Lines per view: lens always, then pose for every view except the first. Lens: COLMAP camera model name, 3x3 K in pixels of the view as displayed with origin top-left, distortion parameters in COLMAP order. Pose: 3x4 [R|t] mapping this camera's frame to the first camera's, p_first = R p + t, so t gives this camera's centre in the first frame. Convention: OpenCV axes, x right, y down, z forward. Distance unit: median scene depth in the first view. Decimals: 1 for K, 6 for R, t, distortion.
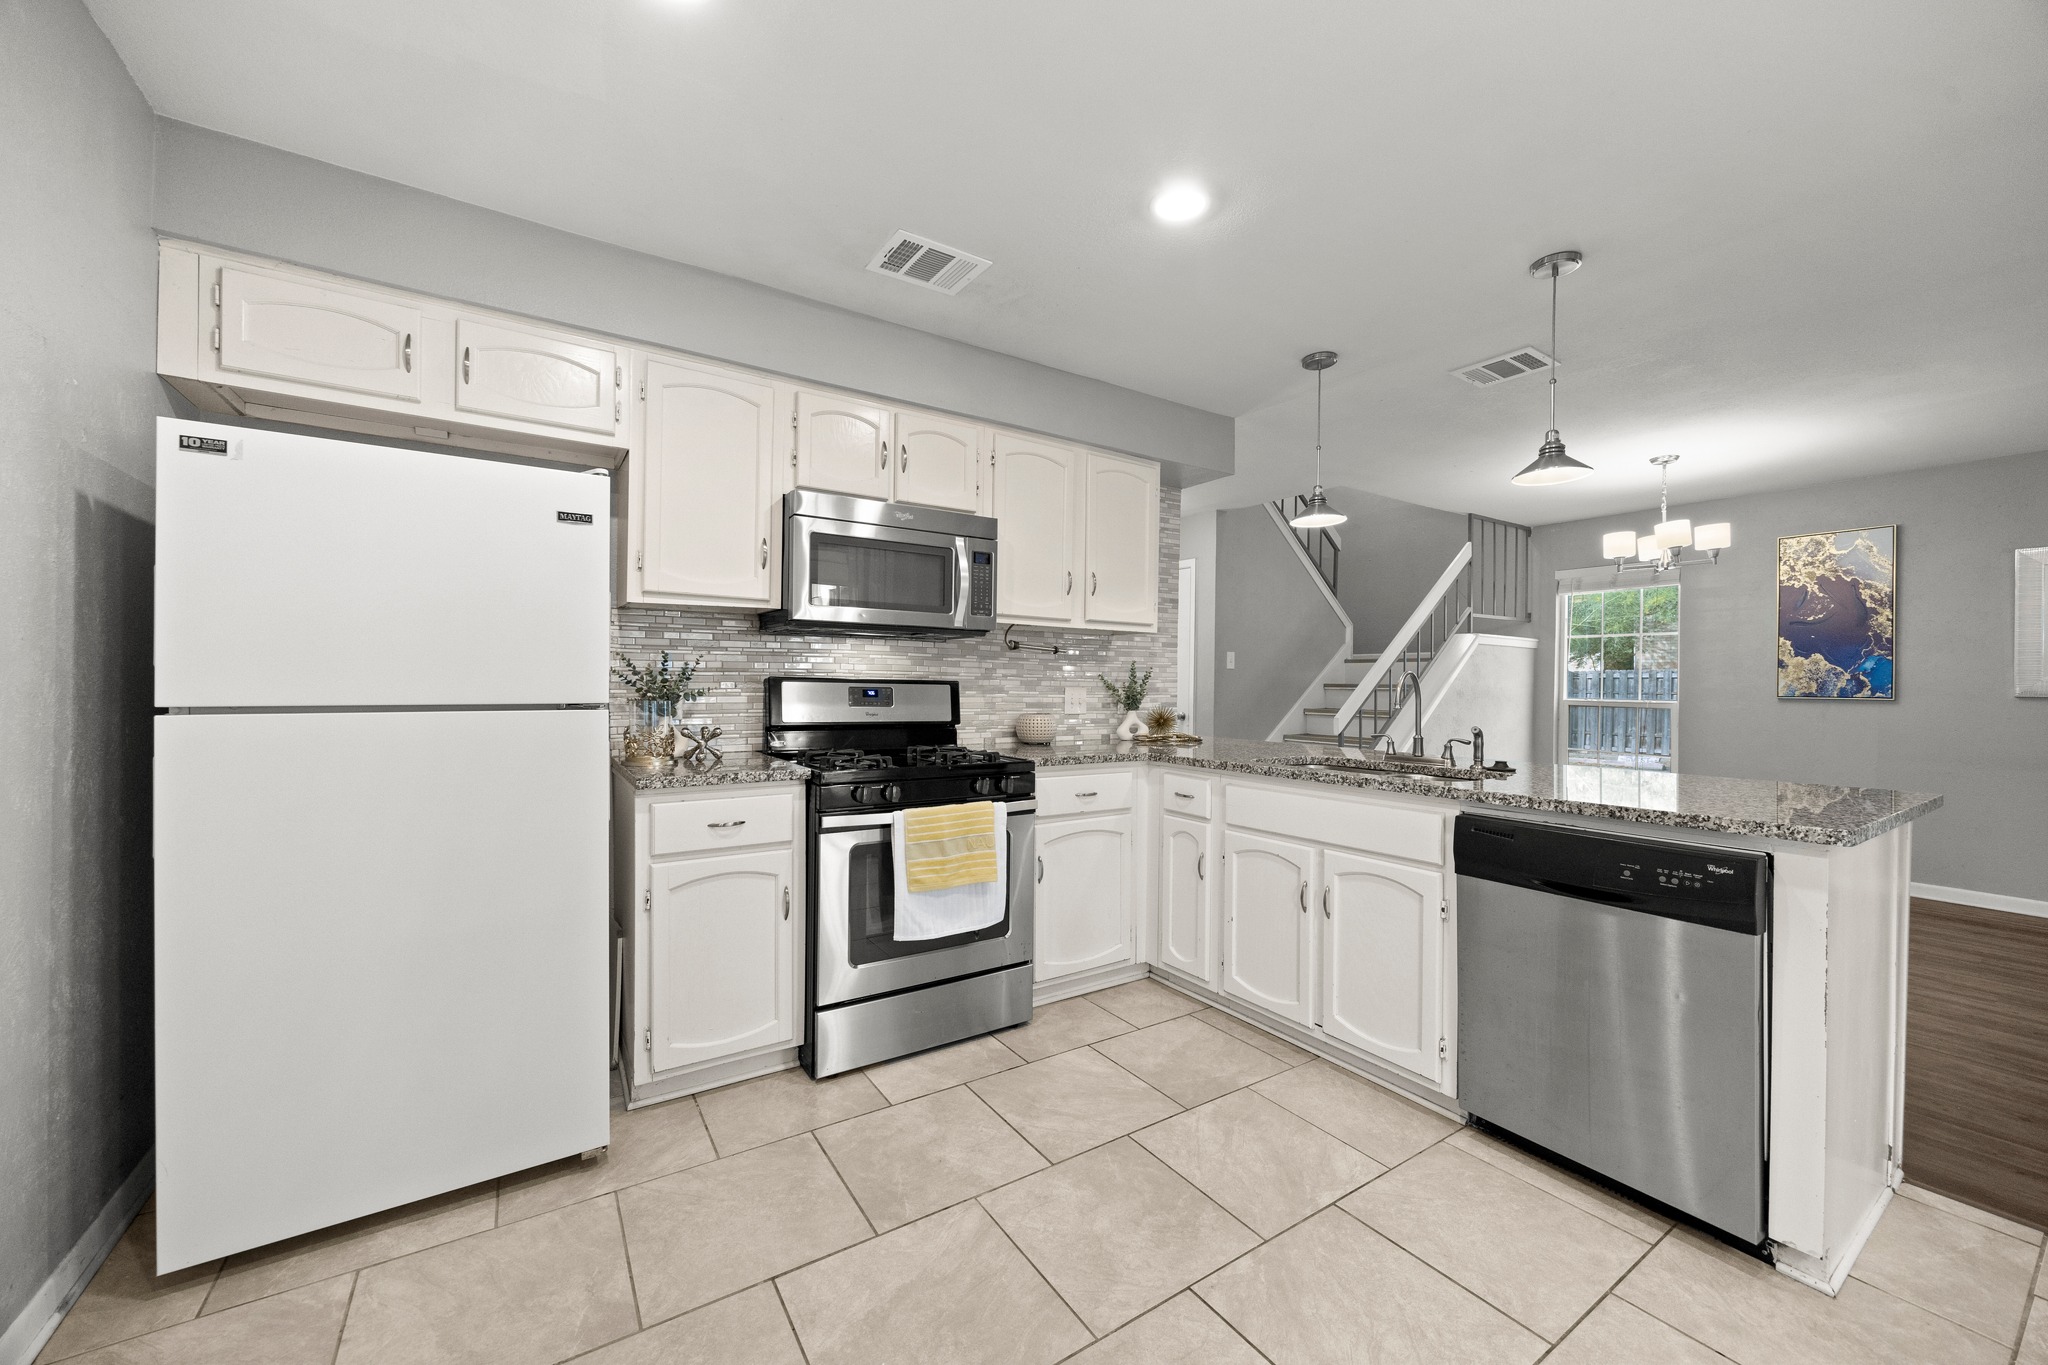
lens RADIAL K [[770.6, 0, 1042.4], [0, 770.6, 684.0], [0, 0, 1]] dist [-0.001525, -0.000216]
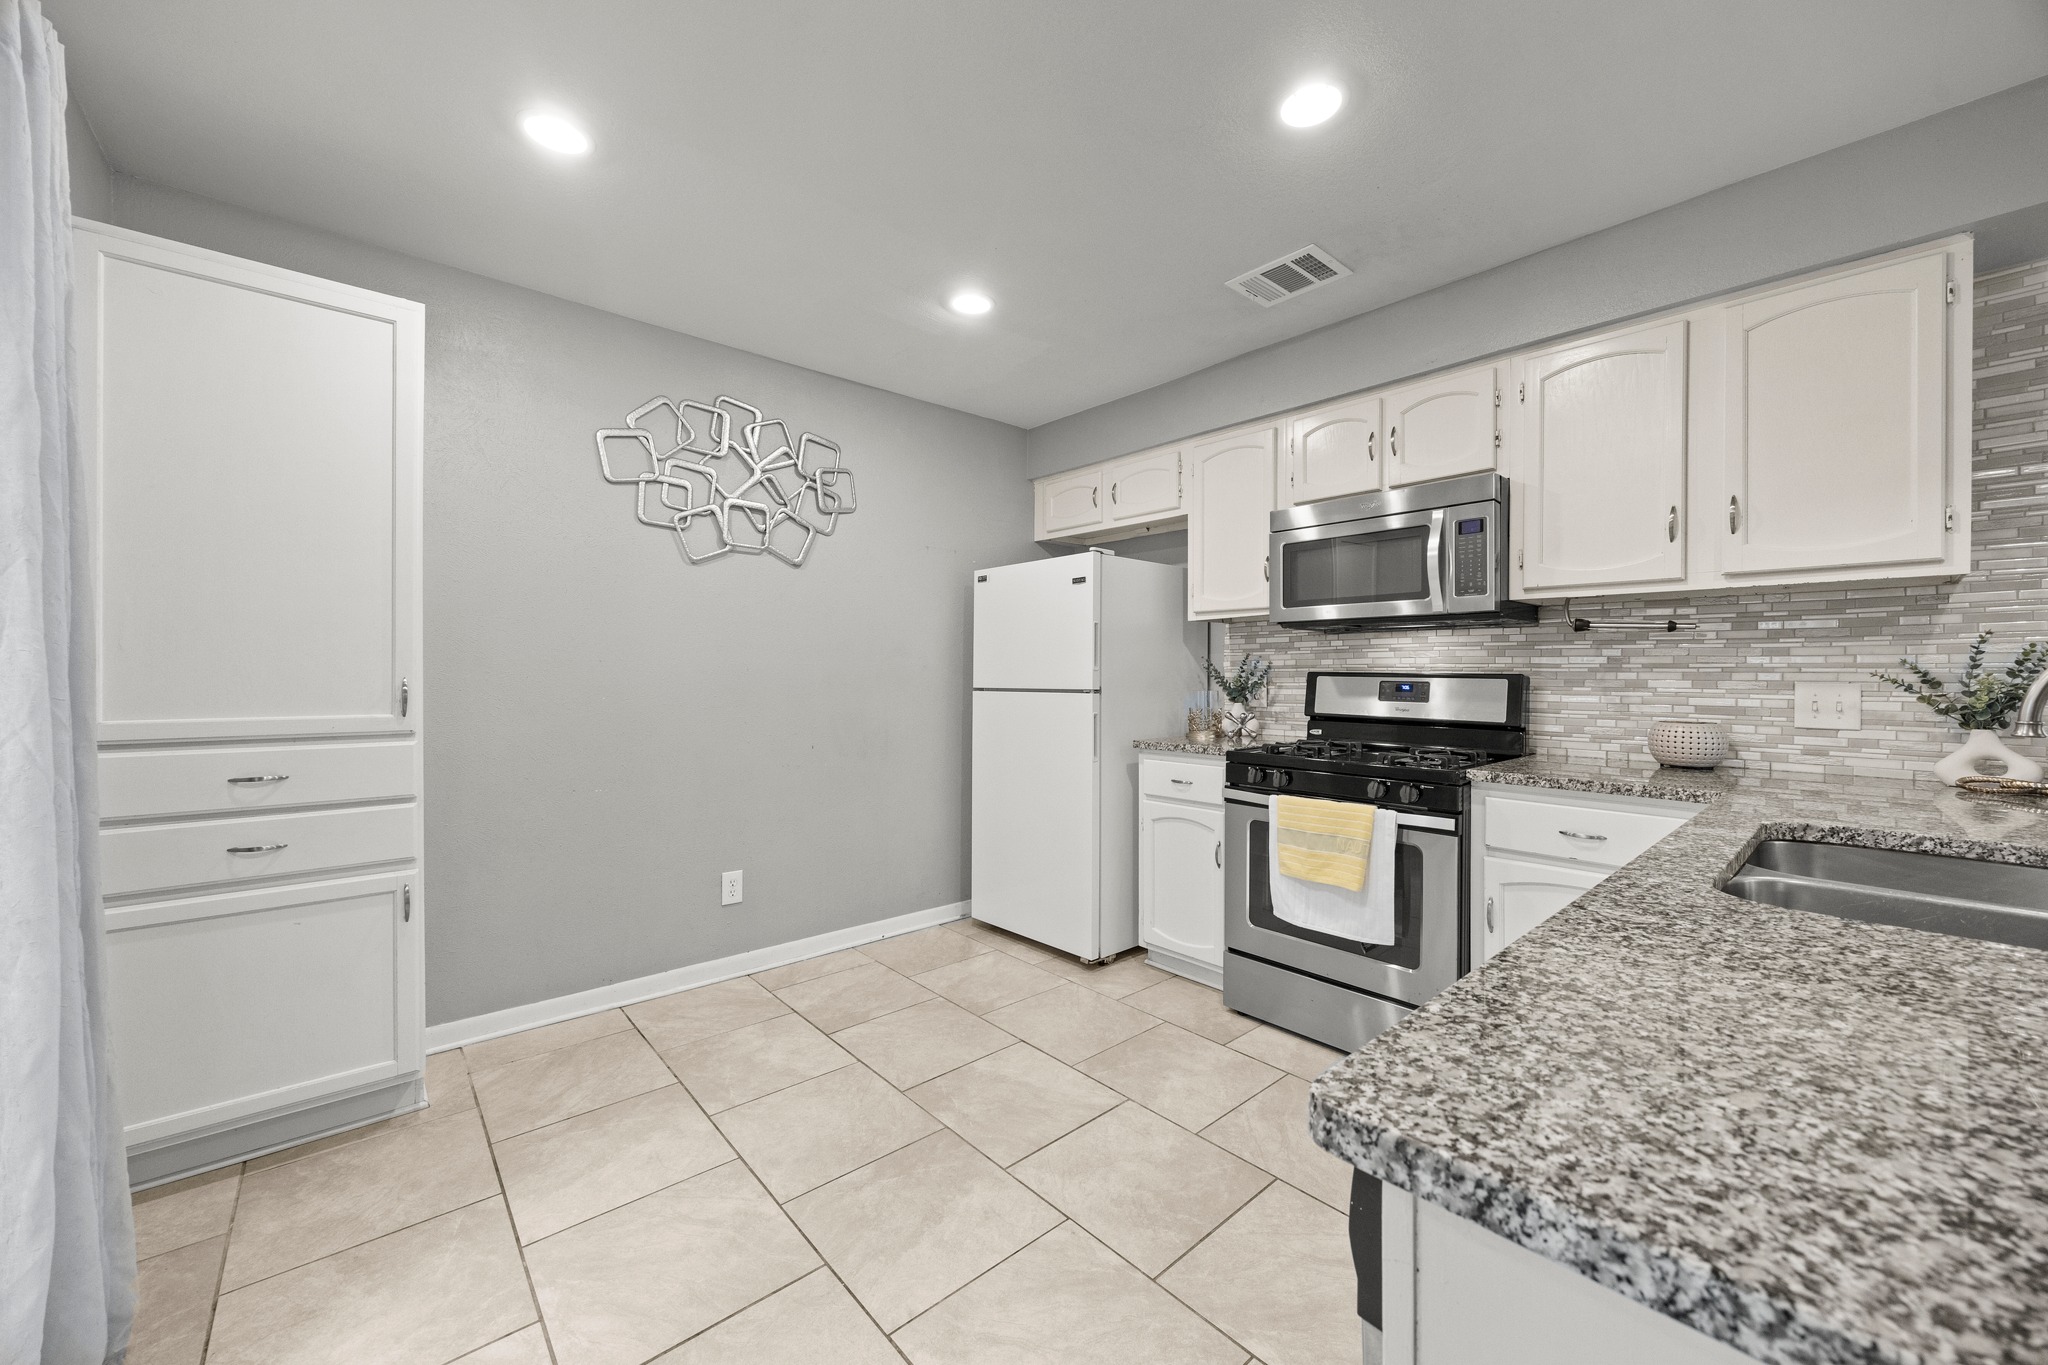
lens RADIAL K [[770.6, 0, 1030.1], [0, 770.6, 673.9], [0, 0, 1]] dist [-0.001525, -0.000216]
pose [[0.147175, -0.011767, -0.989040, 0.645680], [-0.002541, 0.999921, -0.012274, 0.007323], [0.989107, 0.004320, 0.147133, 0.390757]]
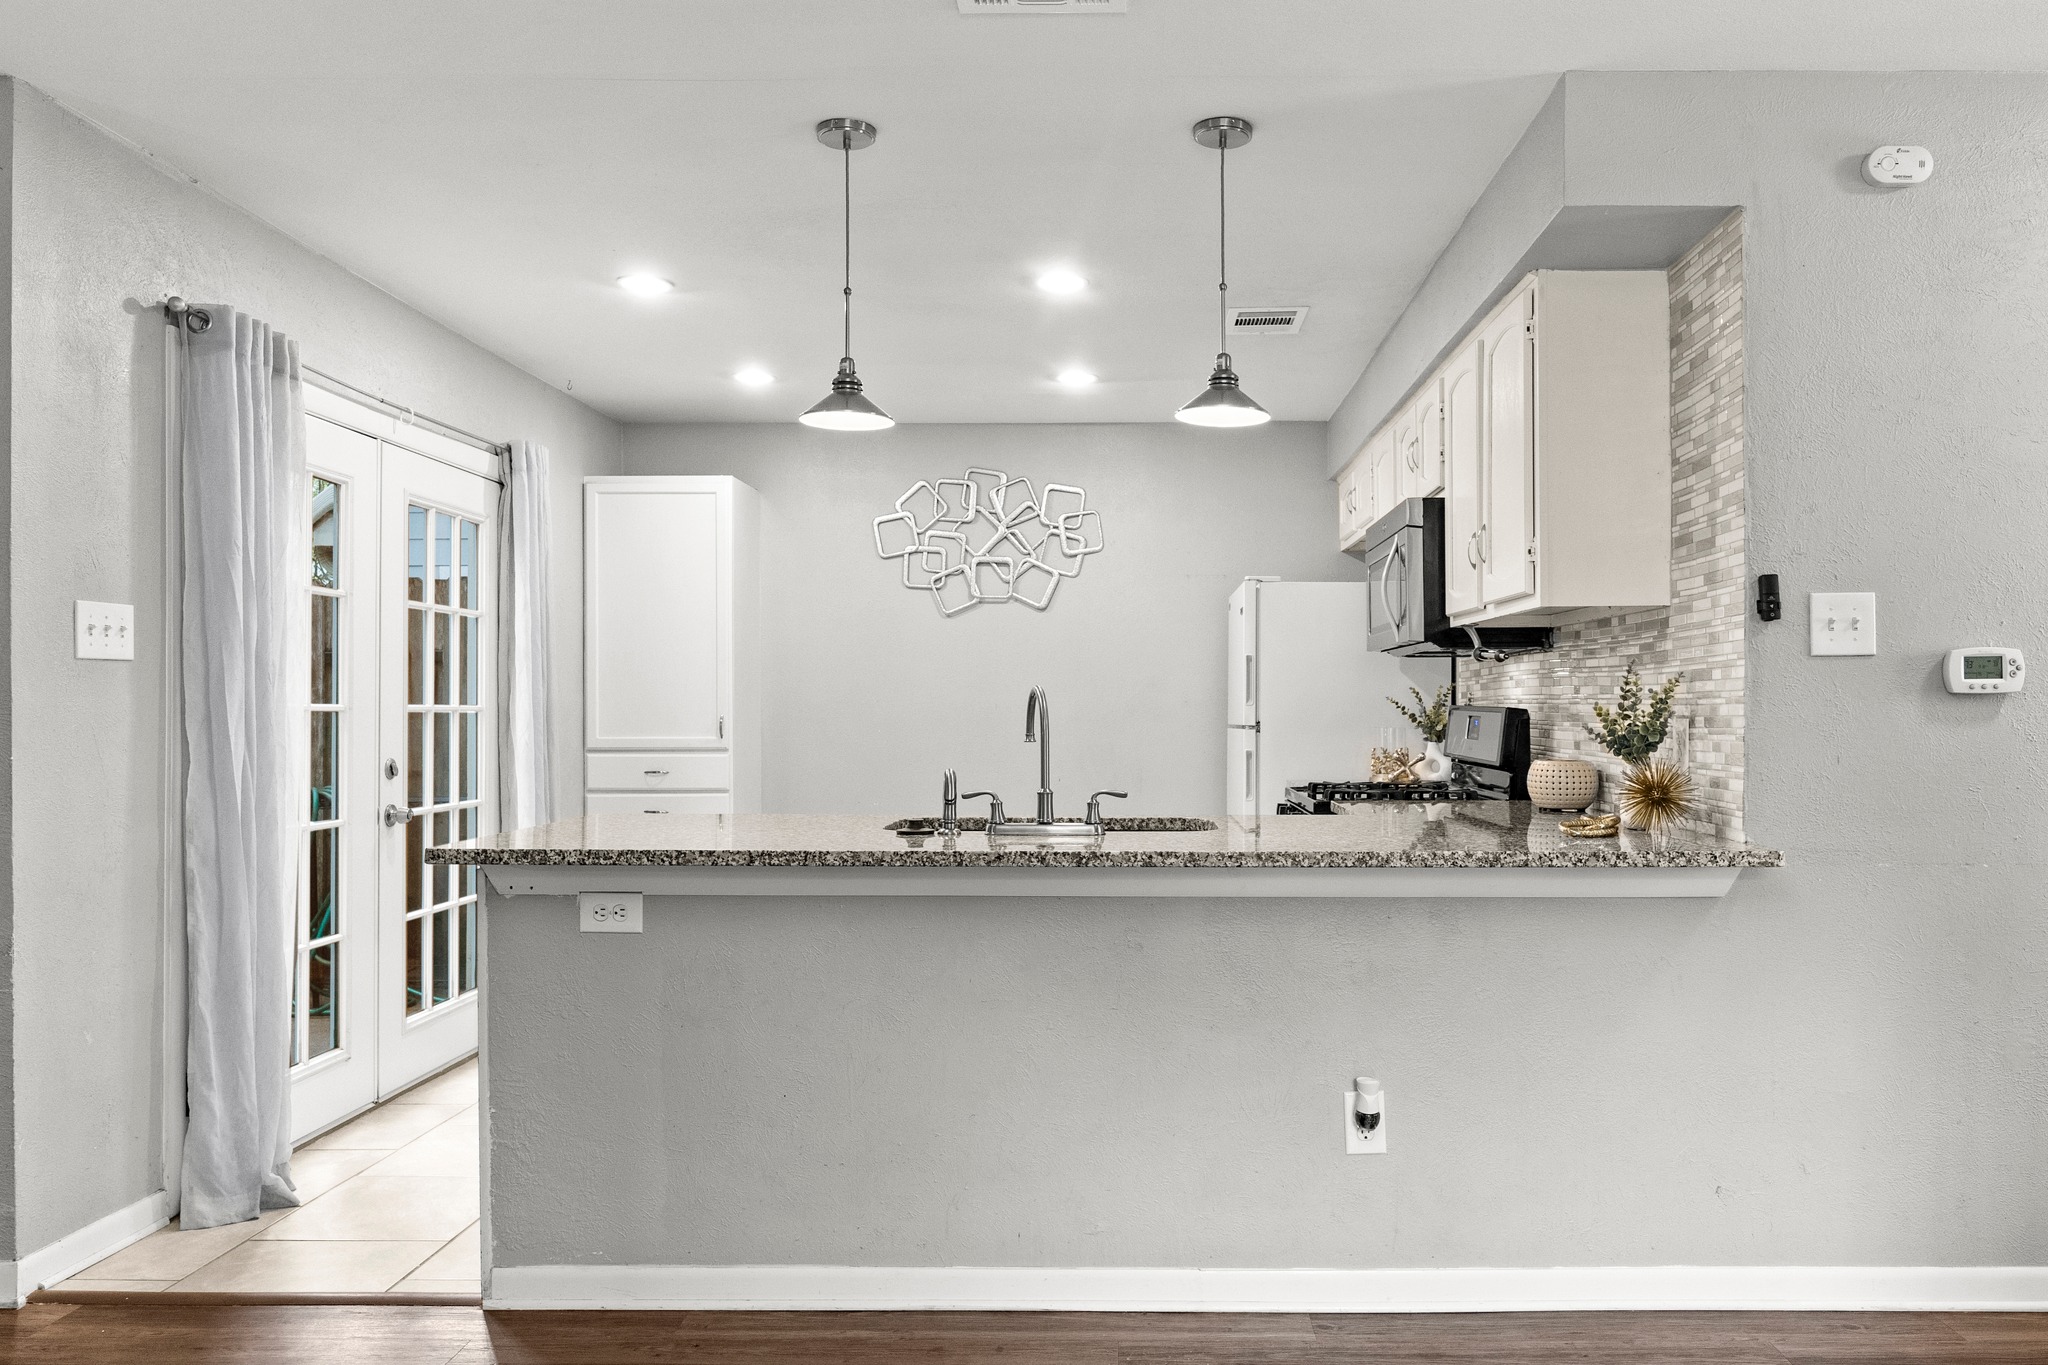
lens RADIAL K [[1418.6, 0, 1099.6], [0, 1418.6, 710.7], [0, 0, 1]] dist [-0.006581, -0.002641]
pose [[-0.549853, -0.011194, -0.835187, 1.271542], [-0.005568, 0.999937, -0.009737, 0.015224], [0.835243, -0.000703, -0.549880, 1.495834]]
